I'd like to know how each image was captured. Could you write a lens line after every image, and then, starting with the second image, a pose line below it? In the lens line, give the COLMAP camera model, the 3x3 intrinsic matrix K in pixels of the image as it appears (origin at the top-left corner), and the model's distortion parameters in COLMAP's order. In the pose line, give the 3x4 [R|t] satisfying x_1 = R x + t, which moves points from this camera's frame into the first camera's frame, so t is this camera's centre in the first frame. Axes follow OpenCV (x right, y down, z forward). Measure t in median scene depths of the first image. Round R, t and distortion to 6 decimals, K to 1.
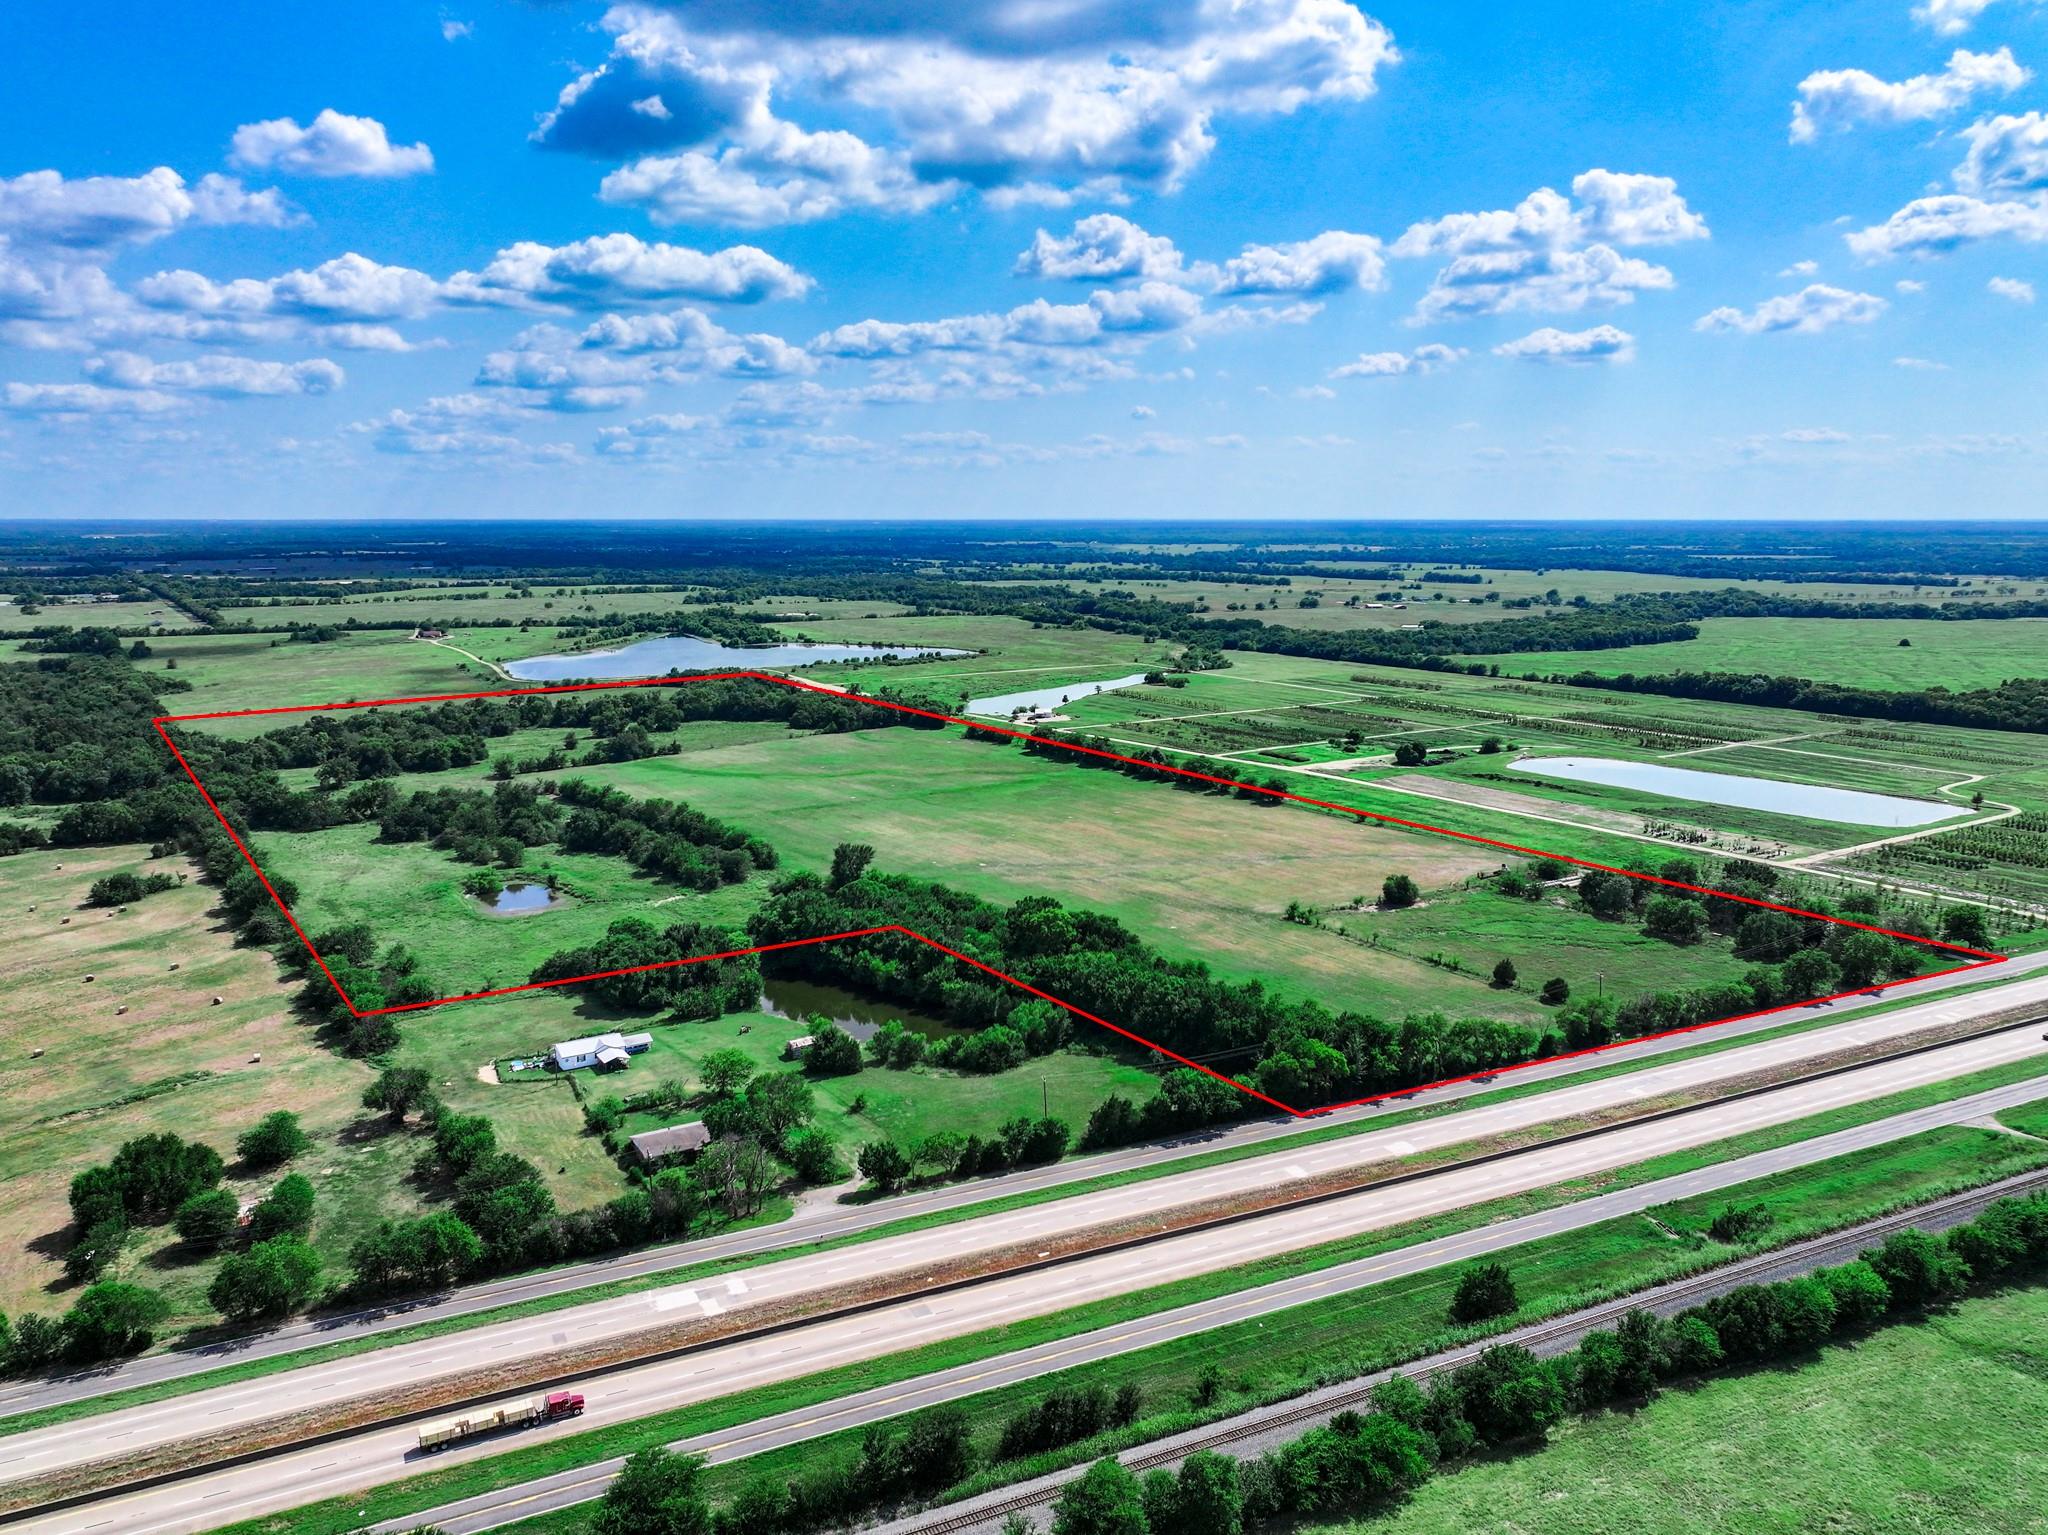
lens RADIAL K [[1490.8, 0, 1024.0], [0, 1490.8, 767.5], [0, 0, 1]] dist [-0.006906, 0.034451]
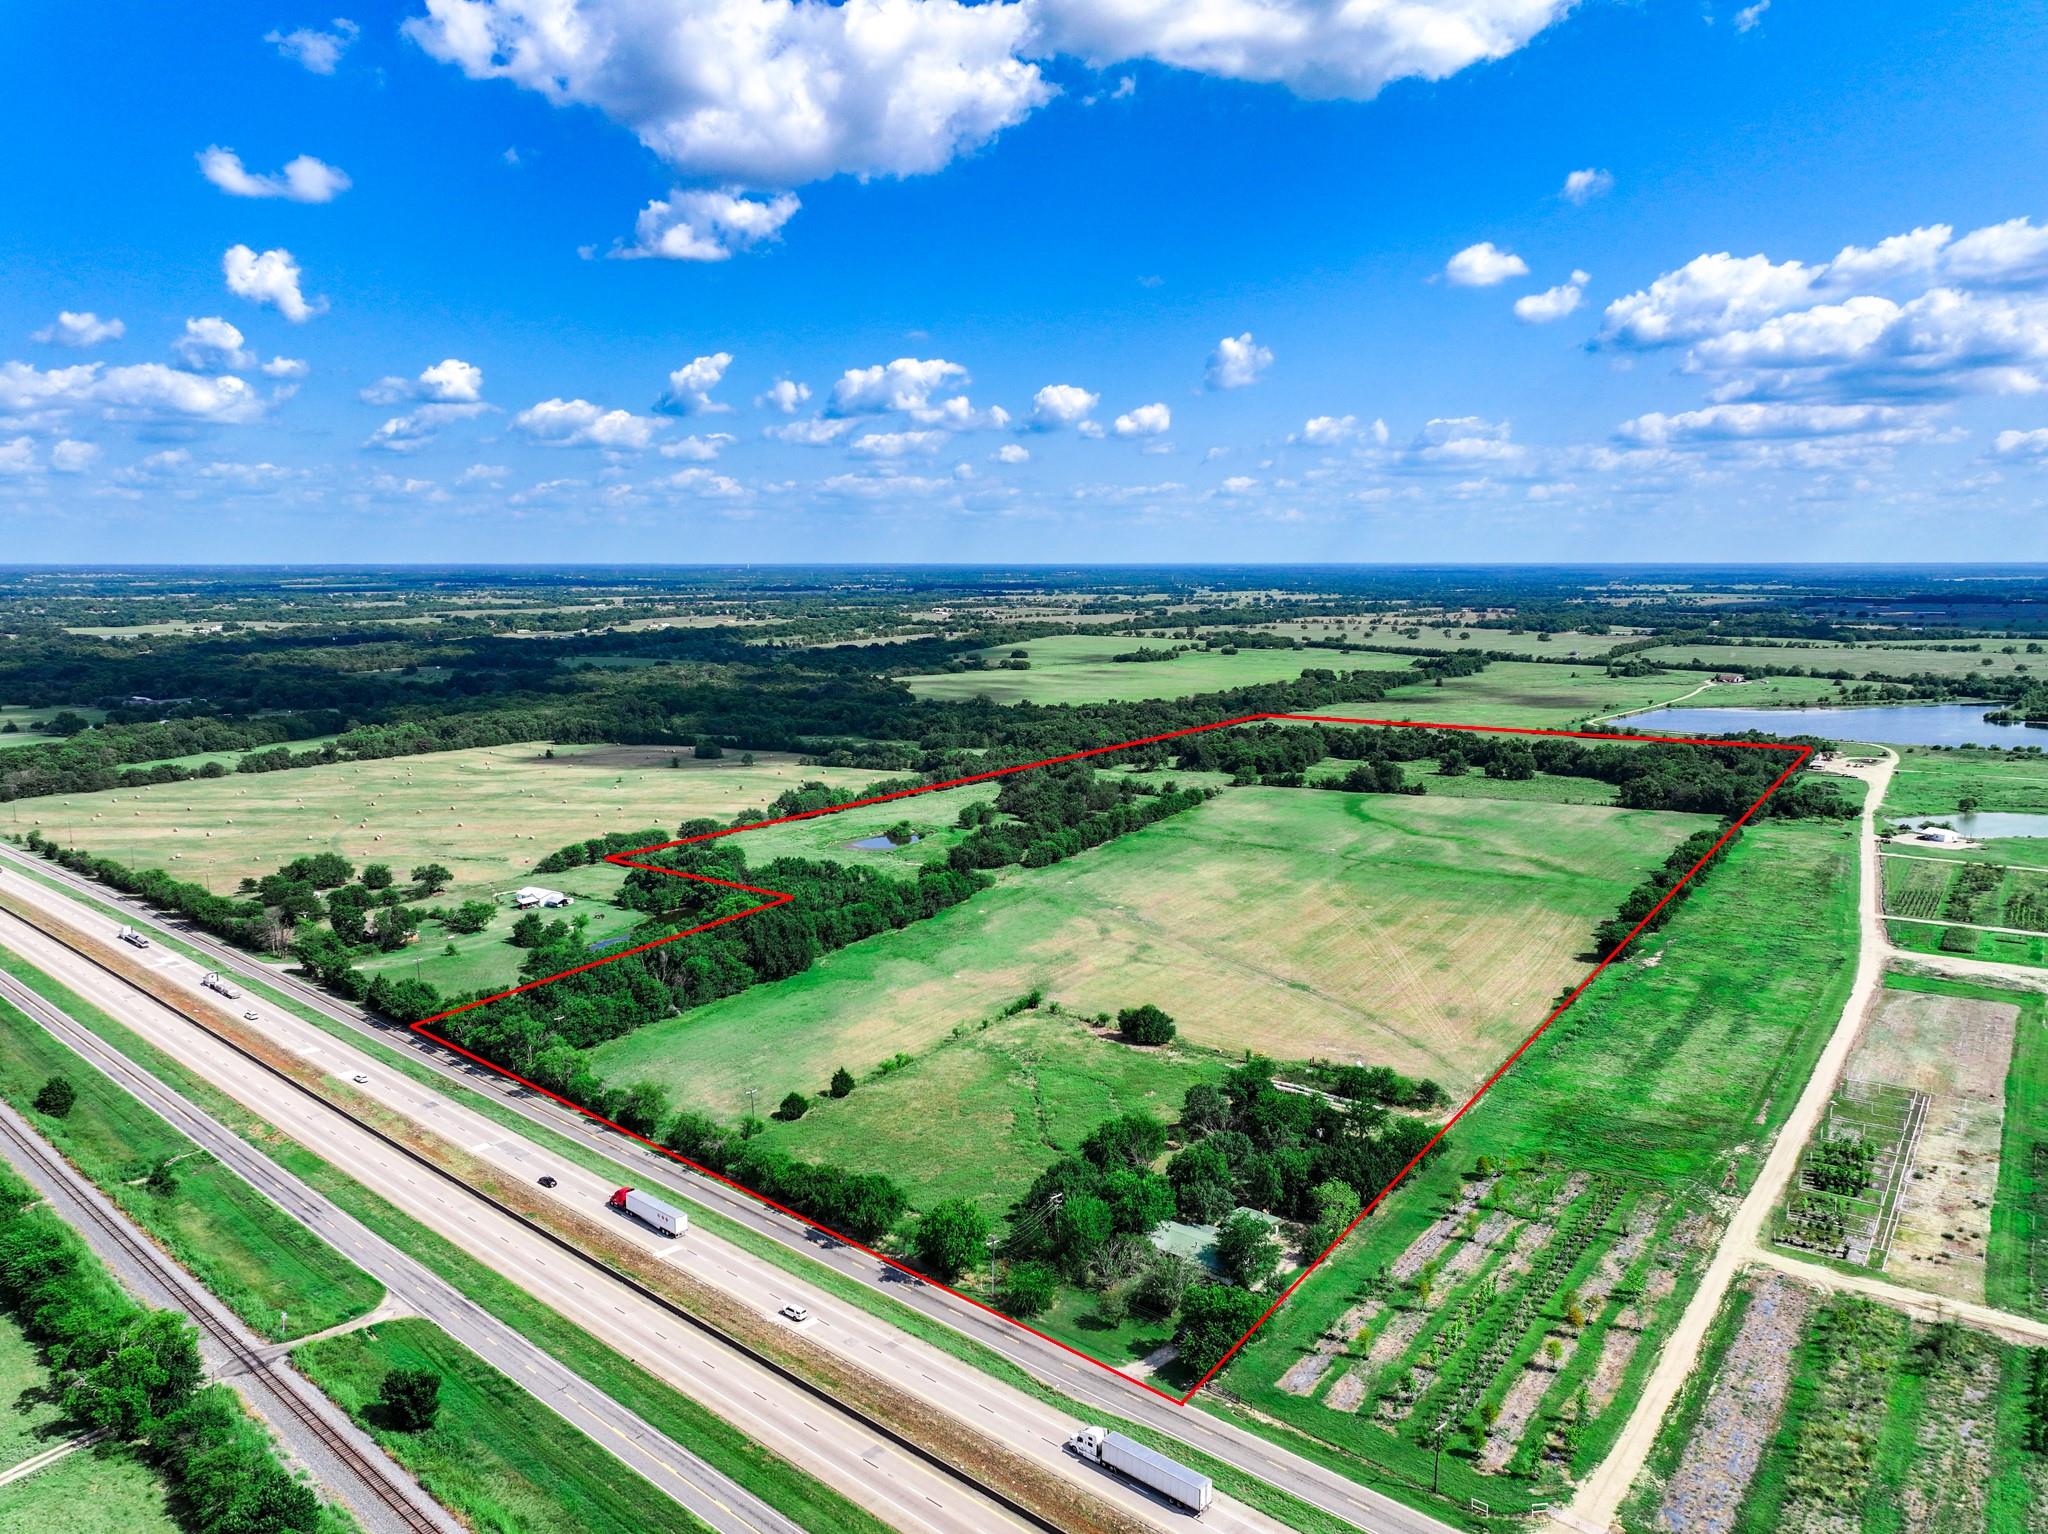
lens RADIAL K [[1490.8, 0, 1024.0], [0, 1490.8, 767.0], [0, 0, 1]] dist [-0.006906, 0.034451]
pose [[0.353972, 0.130385, -0.926123, 0.674726], [-0.157791, 0.984365, 0.078276, -0.073025], [0.921849, 0.118426, 0.369011, 0.459742]]
